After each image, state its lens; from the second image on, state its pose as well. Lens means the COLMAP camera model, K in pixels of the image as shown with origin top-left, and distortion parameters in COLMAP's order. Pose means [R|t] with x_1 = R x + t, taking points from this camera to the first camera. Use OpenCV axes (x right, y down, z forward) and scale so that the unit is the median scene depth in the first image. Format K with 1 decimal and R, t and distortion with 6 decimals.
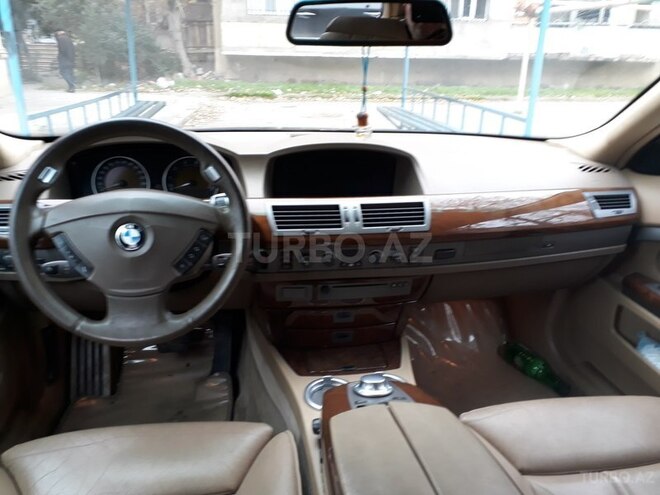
lens RADIAL K [[529.0, 0, 328.5], [0, 529.0, 244.7], [0, 0, 1]] dist [0.056228, -0.020587]
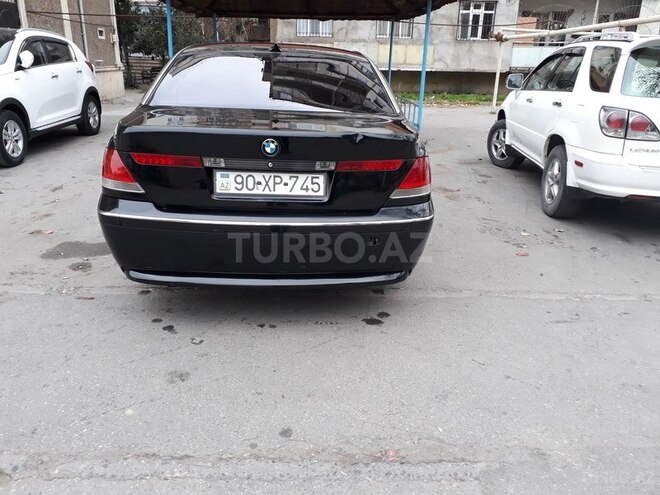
lens RADIAL K [[529.0, 0, 329.8], [0, 529.0, 247.3], [0, 0, 1]] dist [0.056228, -0.020587]
pose [[0.995156, 0.037169, -0.091014, 0.057398], [-0.038397, 0.999193, -0.011778, 0.077579], [0.090502, 0.015215, 0.995780, -0.232449]]
